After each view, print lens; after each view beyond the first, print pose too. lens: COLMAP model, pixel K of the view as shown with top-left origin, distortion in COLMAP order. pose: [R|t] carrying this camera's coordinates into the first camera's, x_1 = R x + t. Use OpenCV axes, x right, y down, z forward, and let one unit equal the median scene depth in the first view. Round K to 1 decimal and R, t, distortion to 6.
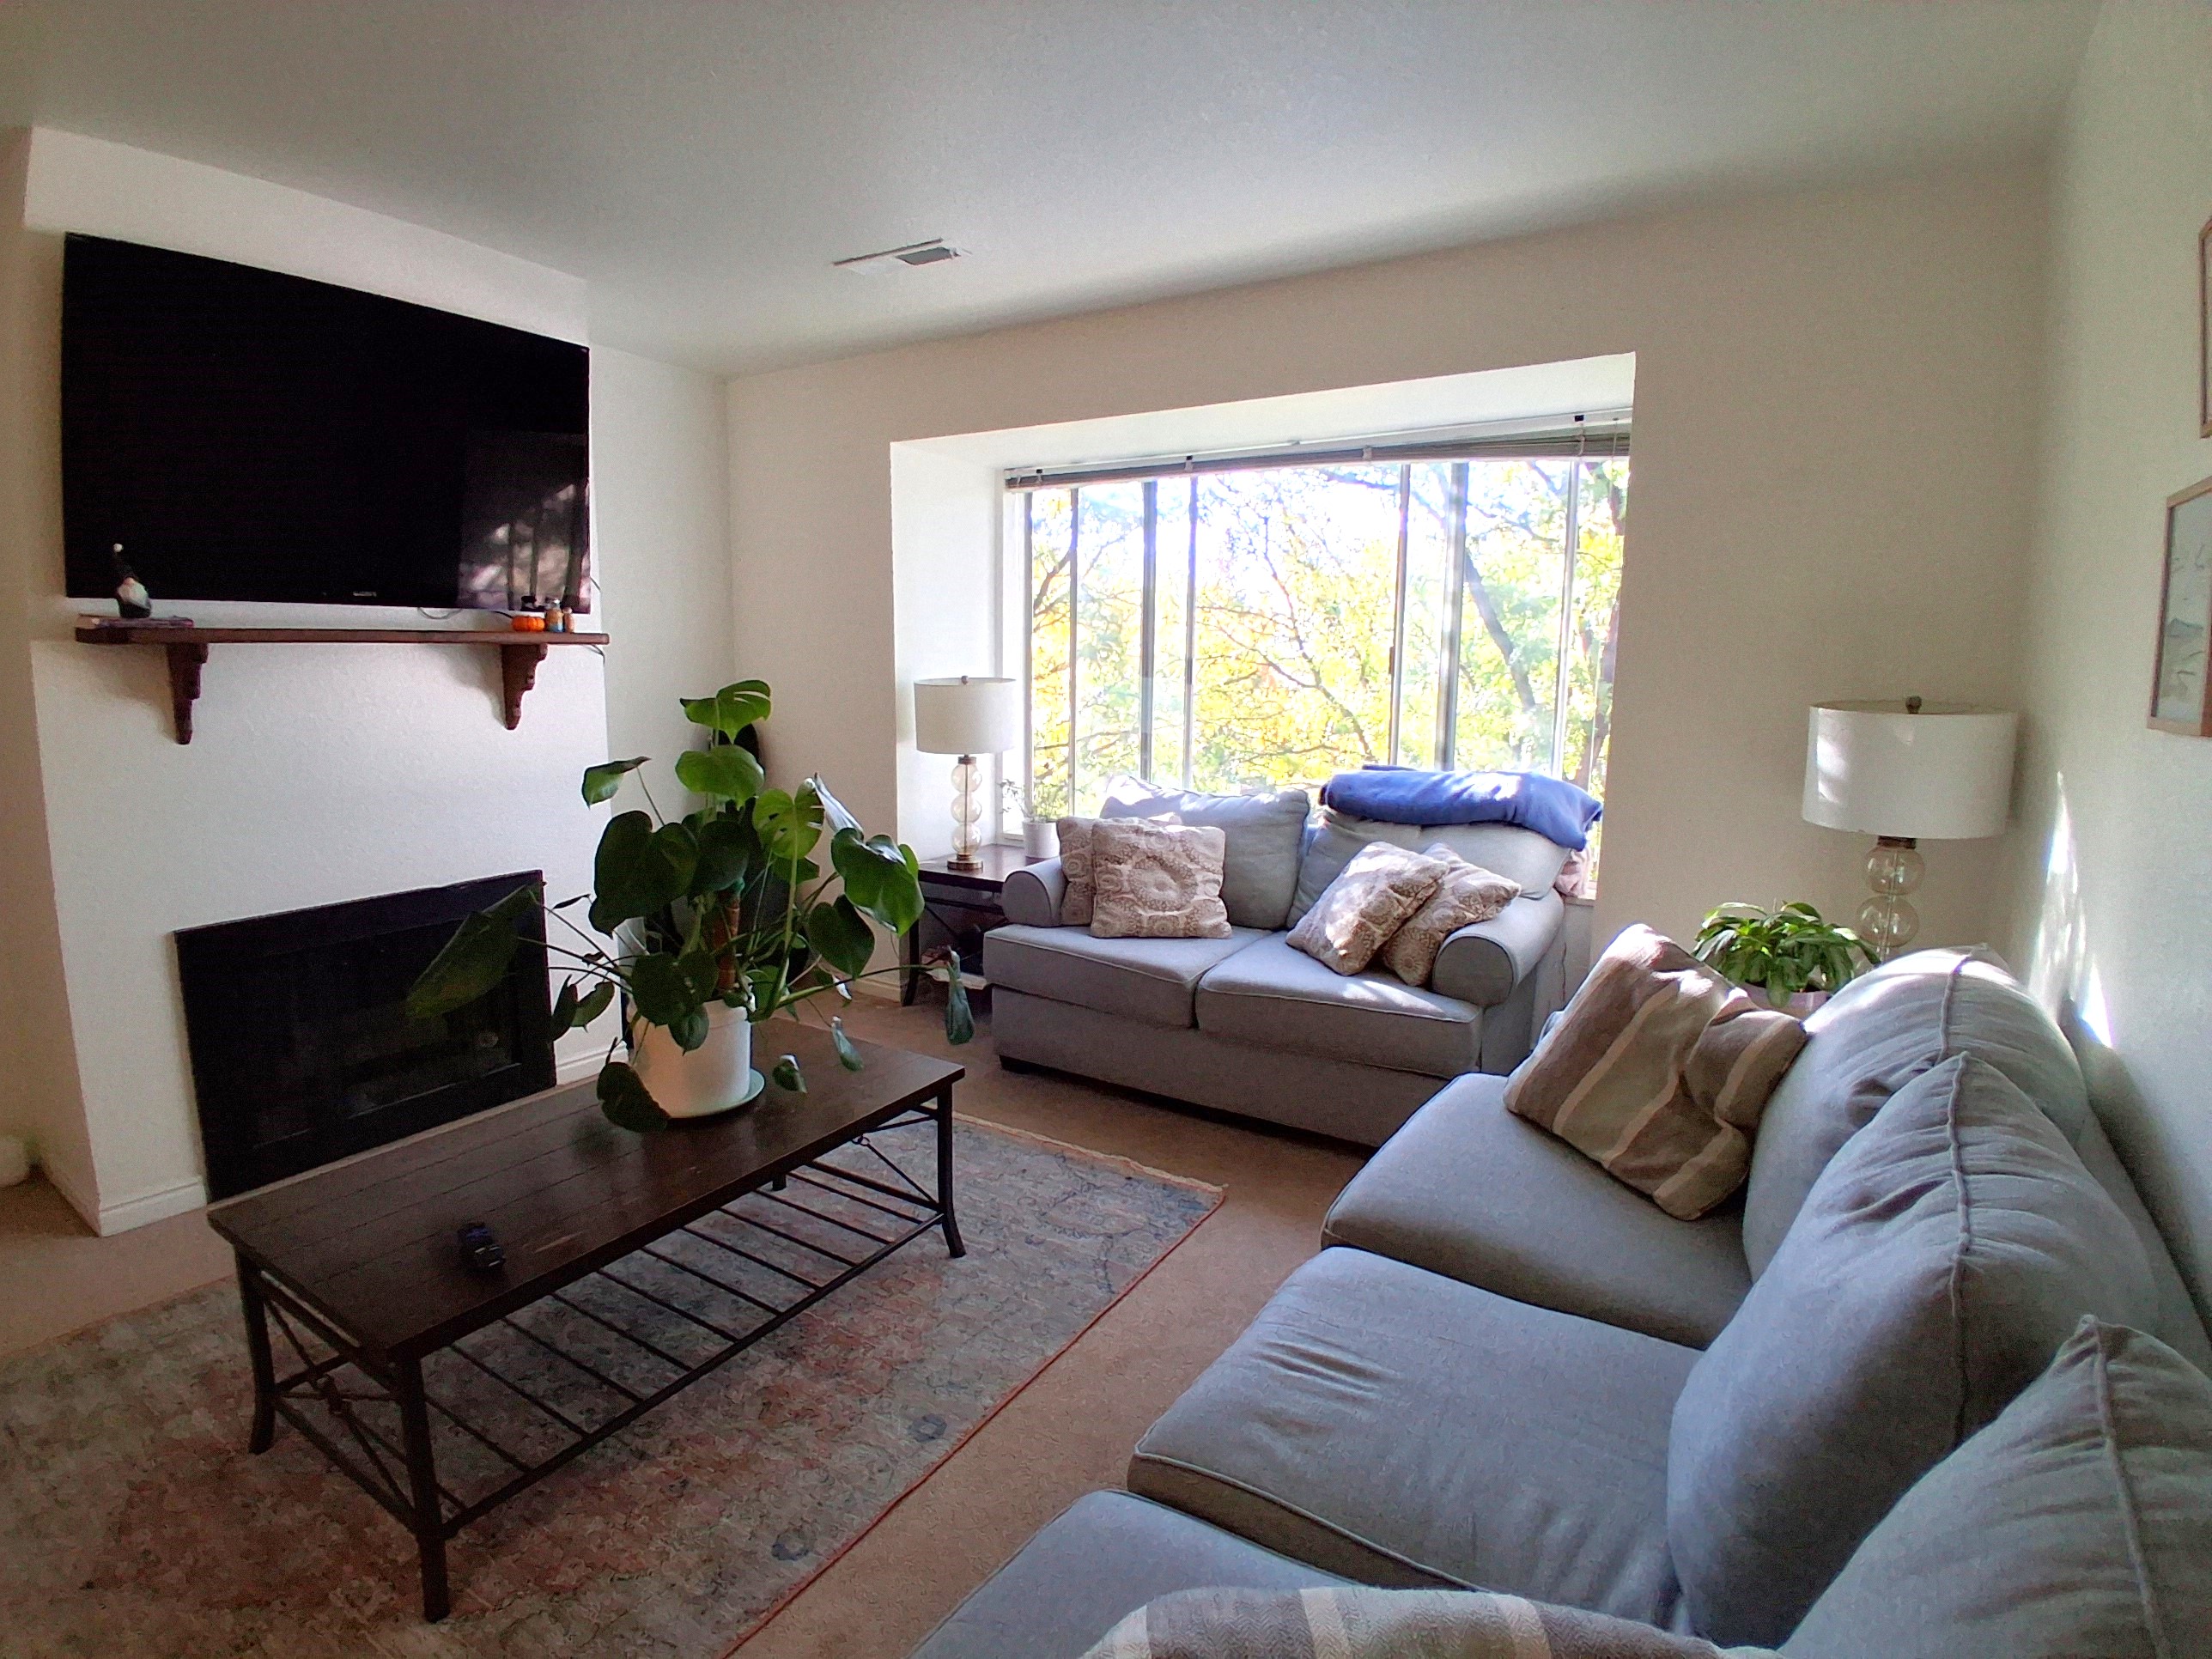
lens RADIAL K [[1104.6, 0, 1095.3], [0, 1104.6, 830.2], [0, 0, 1]] dist [0.002779, -0.038789]
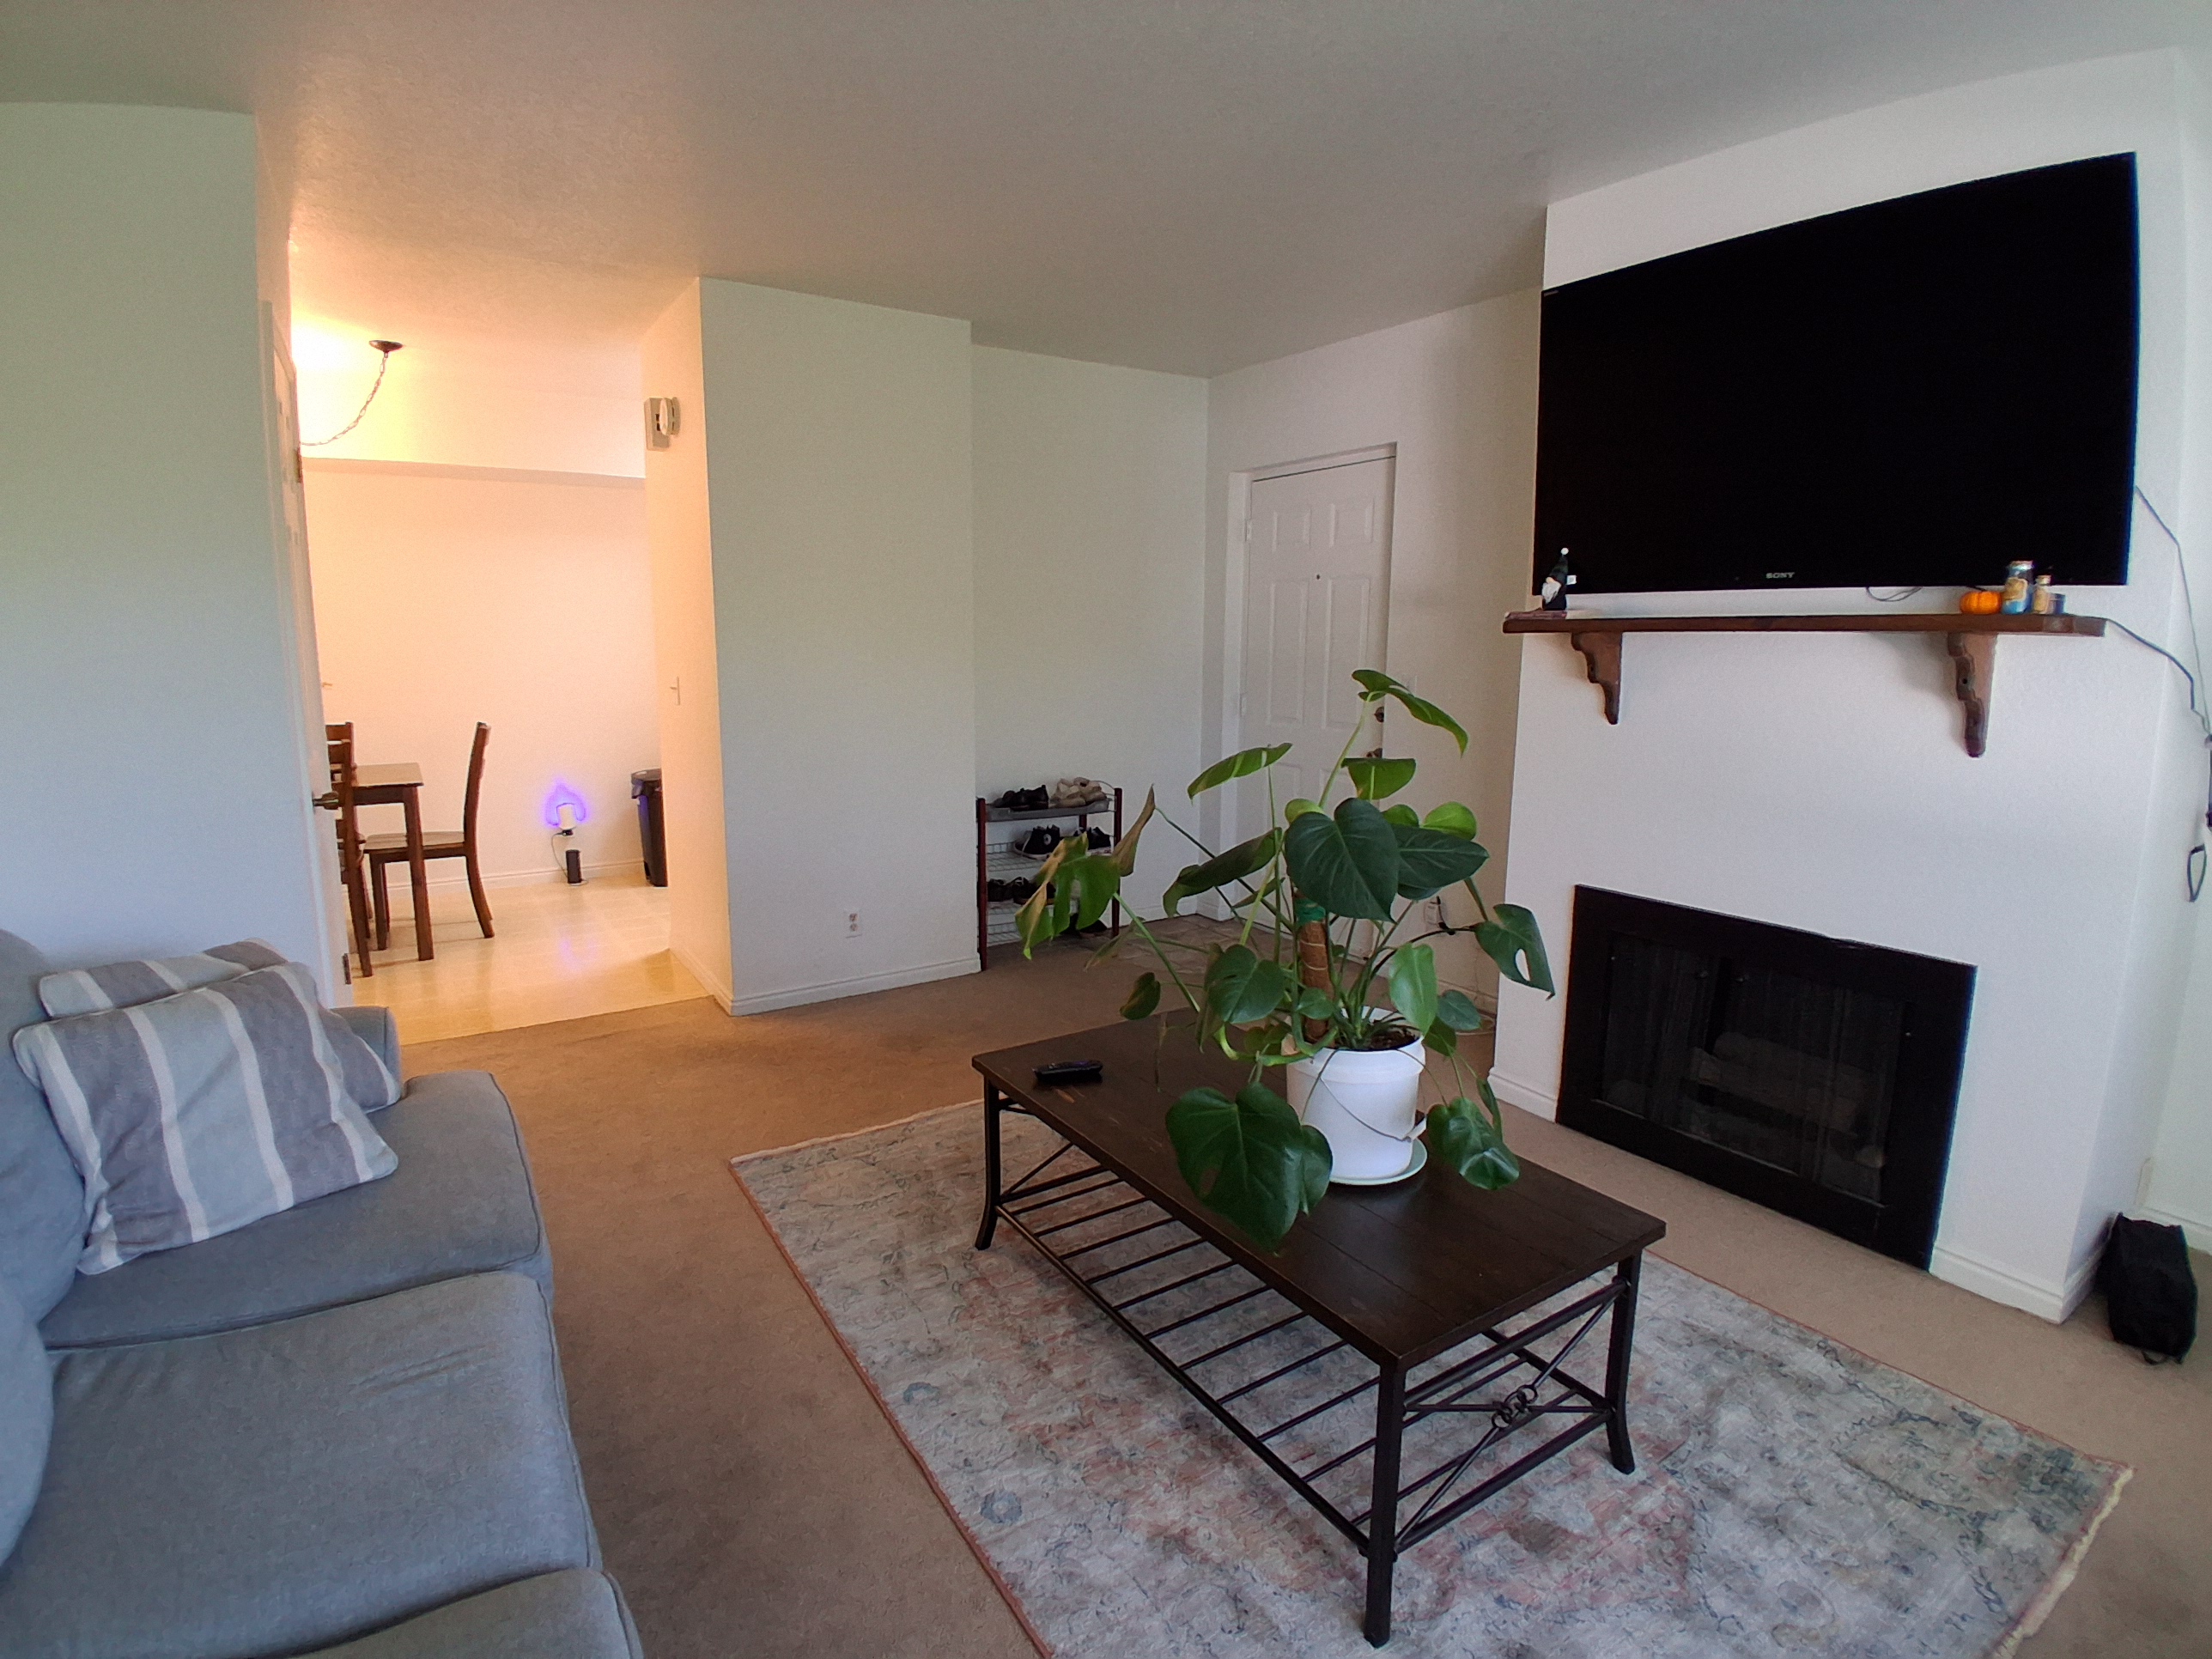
lens RADIAL K [[1104.6, 0, 1095.3], [0, 1104.6, 830.2], [0, 0, 1]] dist [0.002779, -0.038789]
pose [[-0.418634, 0.142479, -0.896909, 0.359863], [-0.153623, 0.962273, 0.224566, -0.129217], [0.895067, 0.231797, -0.380952, 0.863206]]
